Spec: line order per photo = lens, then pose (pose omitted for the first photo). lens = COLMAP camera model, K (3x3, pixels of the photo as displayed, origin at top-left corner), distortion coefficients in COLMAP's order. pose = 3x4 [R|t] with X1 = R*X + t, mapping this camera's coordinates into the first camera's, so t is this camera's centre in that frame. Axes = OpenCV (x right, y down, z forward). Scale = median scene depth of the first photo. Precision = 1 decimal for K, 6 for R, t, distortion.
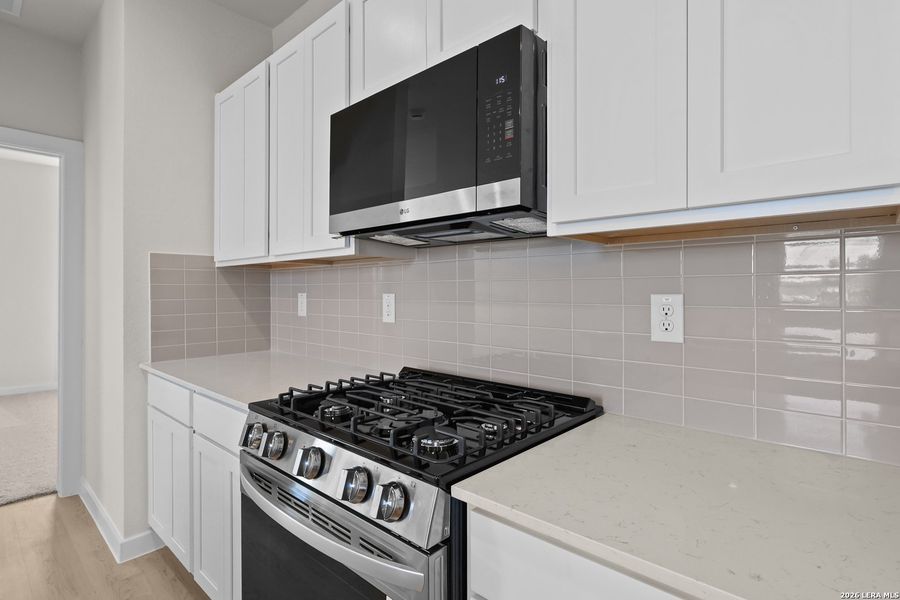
lens RADIAL K [[437.2, 0, 452.8], [0, 437.2, 294.2], [0, 0, 1]] dist [-0.002682, -0.000933]
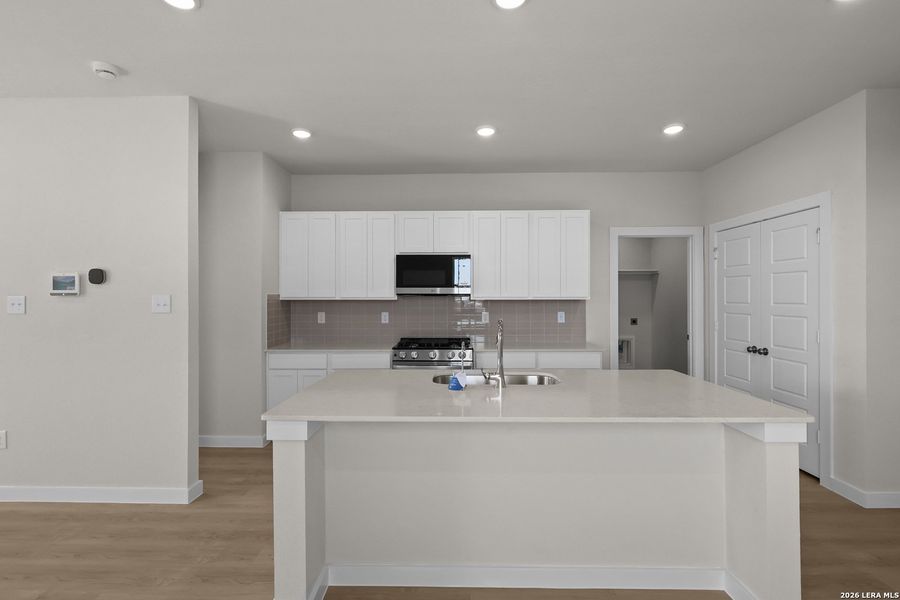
lens RADIAL K [[411.3, 0, 446.7], [0, 411.3, 301.2], [0, 0, 1]] dist [-0.003684, -0.000229]
pose [[0.758614, -0.010860, 0.651450, -1.890598], [0.005106, 0.999929, 0.010723, -0.116932], [-0.651520, -0.004809, 0.758616, -1.413411]]
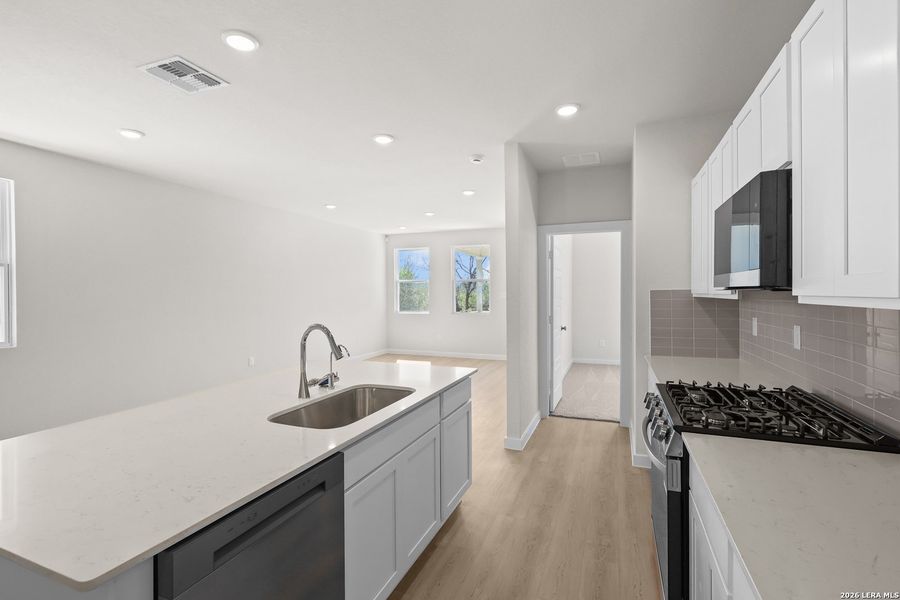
lens RADIAL K [[411.3, 0, 446.5], [0, 411.3, 303.1], [0, 0, 1]] dist [-0.003684, -0.000229]
pose [[0.329421, 0.015612, -0.944054, 0.768595], [0.005276, 0.999817, 0.018375, -0.113751], [0.944168, -0.011034, 0.329278, -0.365921]]
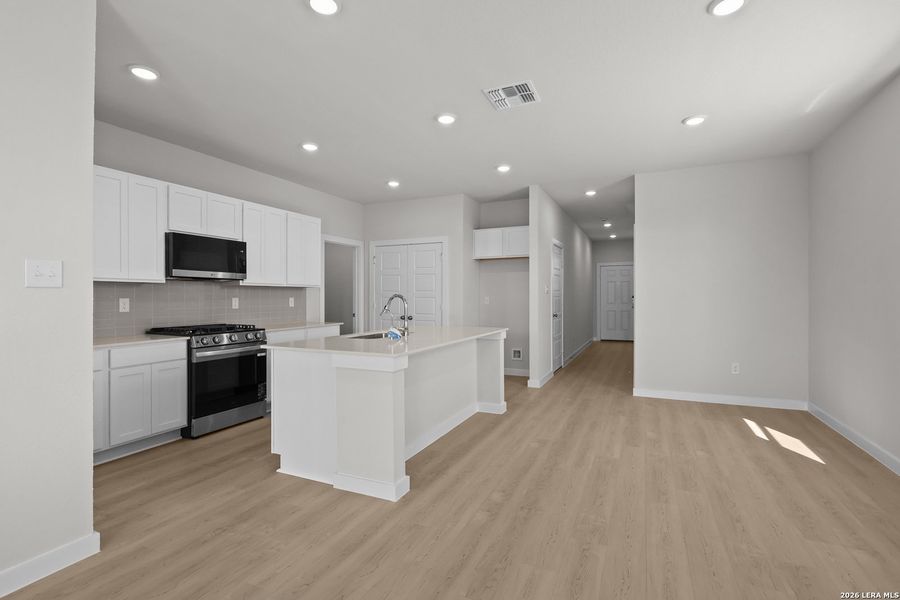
lens RADIAL K [[411.3, 0, 447.6], [0, 411.3, 305.4], [0, 0, 1]] dist [-0.003684, -0.000229]
pose [[-0.280503, -0.025694, 0.959509, -3.208956], [-0.002151, 0.999656, 0.026140, -0.027577], [-0.959851, 0.005269, -0.280462, 0.077066]]
